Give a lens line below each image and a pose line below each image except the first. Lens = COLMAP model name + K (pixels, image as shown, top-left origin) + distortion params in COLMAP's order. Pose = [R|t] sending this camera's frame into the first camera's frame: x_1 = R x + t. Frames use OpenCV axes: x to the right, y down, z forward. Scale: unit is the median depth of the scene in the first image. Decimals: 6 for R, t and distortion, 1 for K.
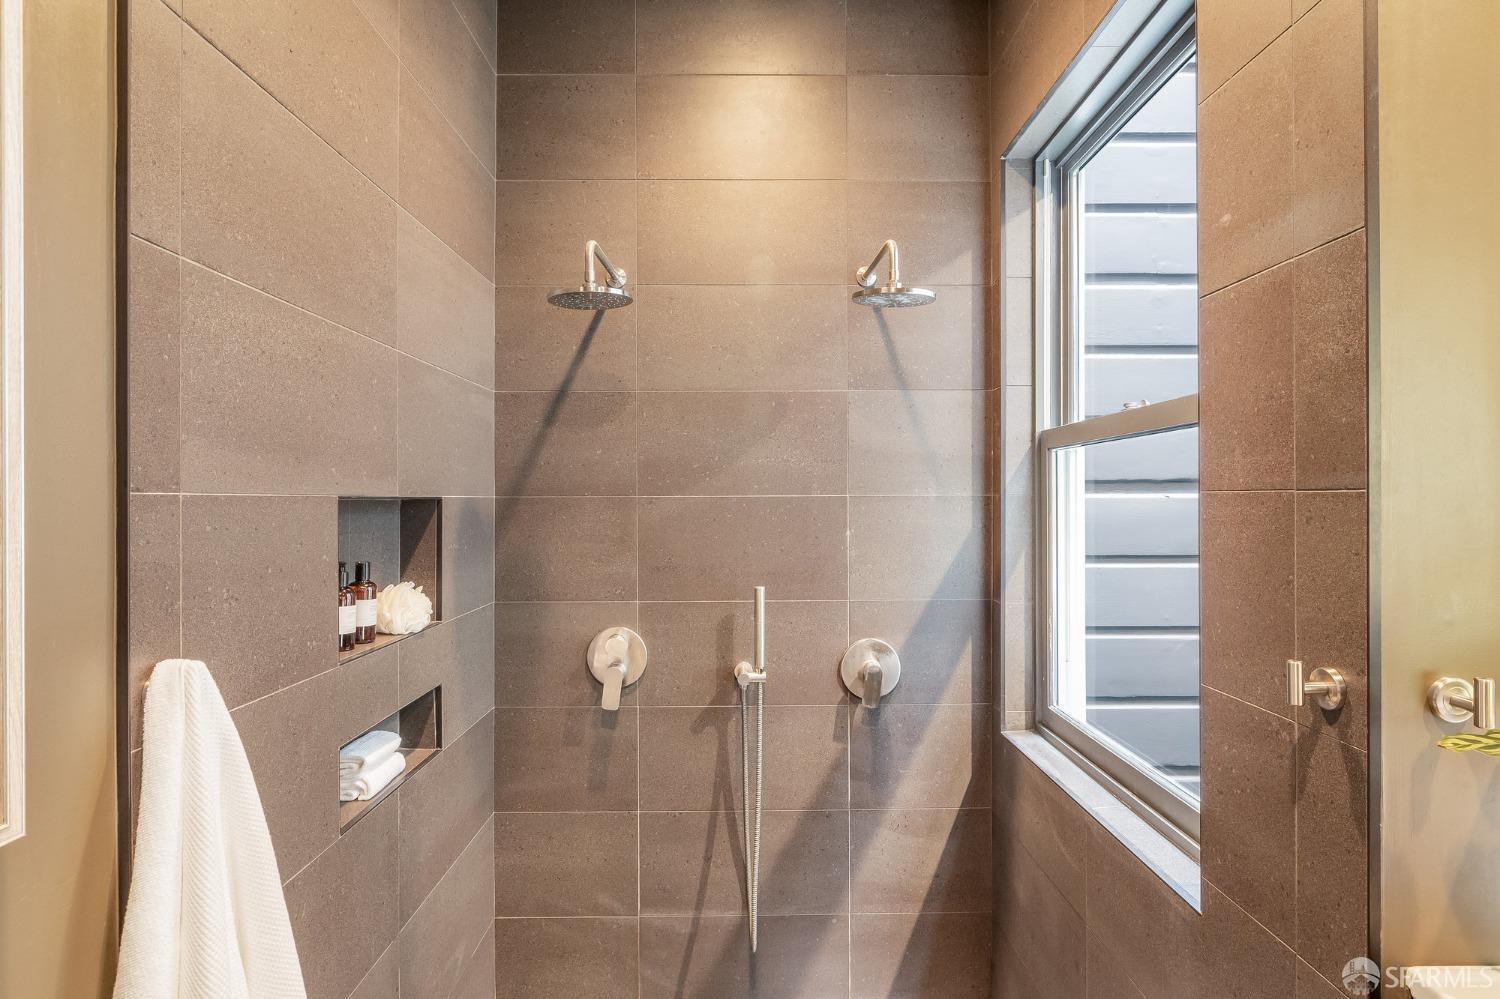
lens RADIAL K [[780.8, 0, 746.5], [0, 780.8, 497.9], [0, 0, 1]] dist [-0.014667, 0.000028]
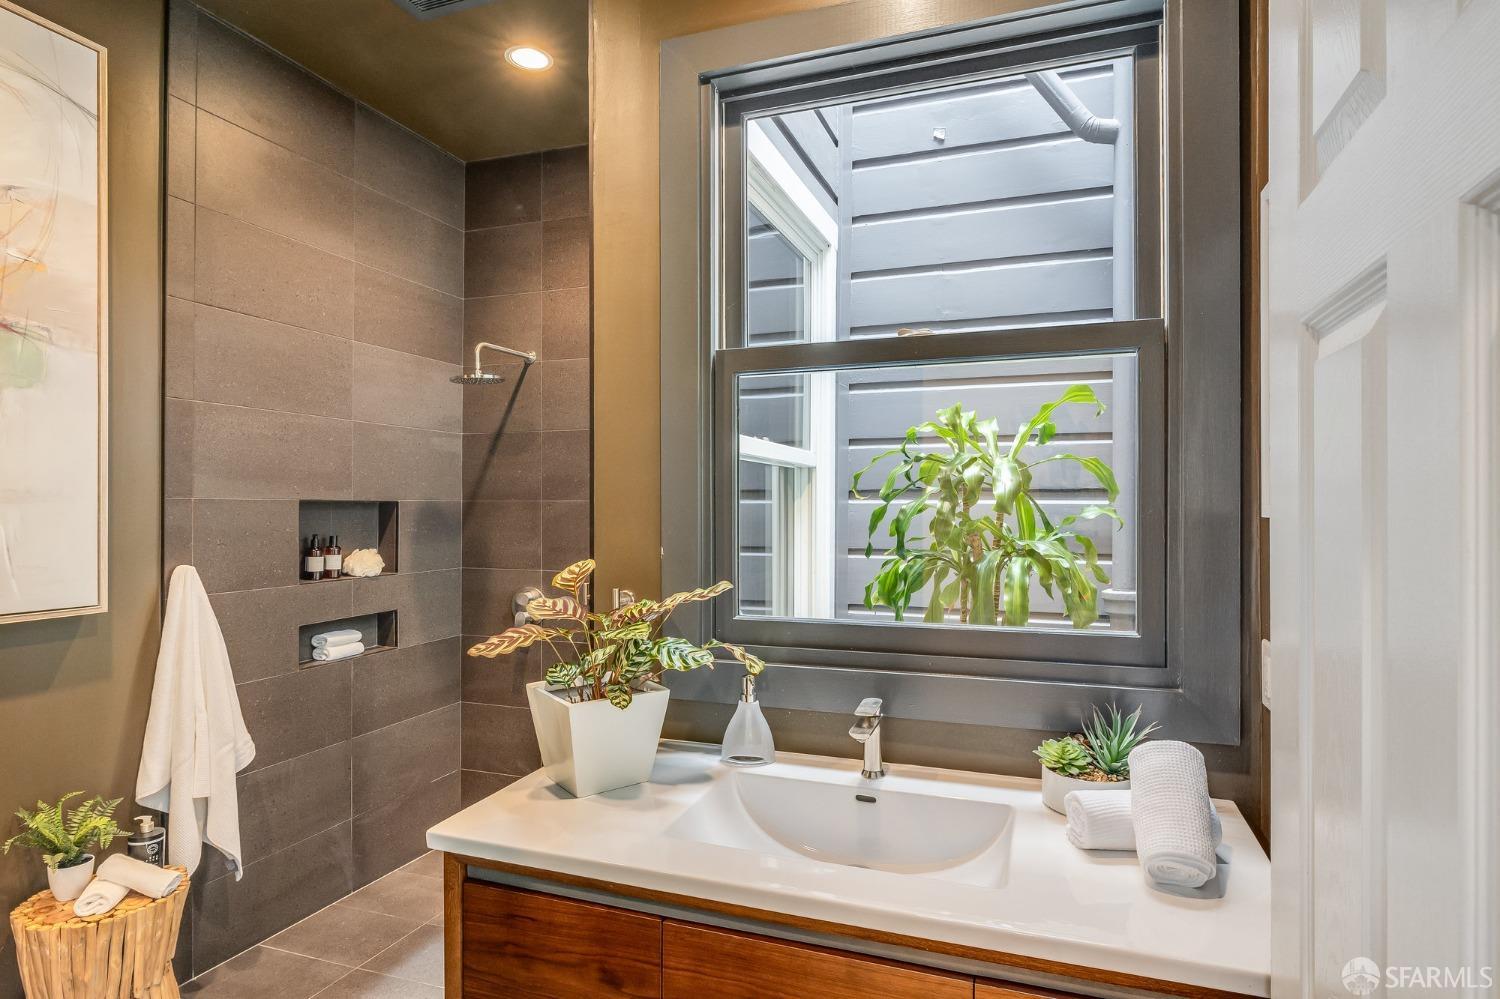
lens RADIAL K [[819.6, 0, 756.6], [0, 819.6, 502.1], [0, 0, 1]] dist [-0.002961, 0.000559]
pose [[0.940033, 0.005932, -0.341032, 0.802842], [-0.005943, 0.999982, 0.001012, -0.003619], [0.341031, 0.001076, 0.940051, -0.355155]]
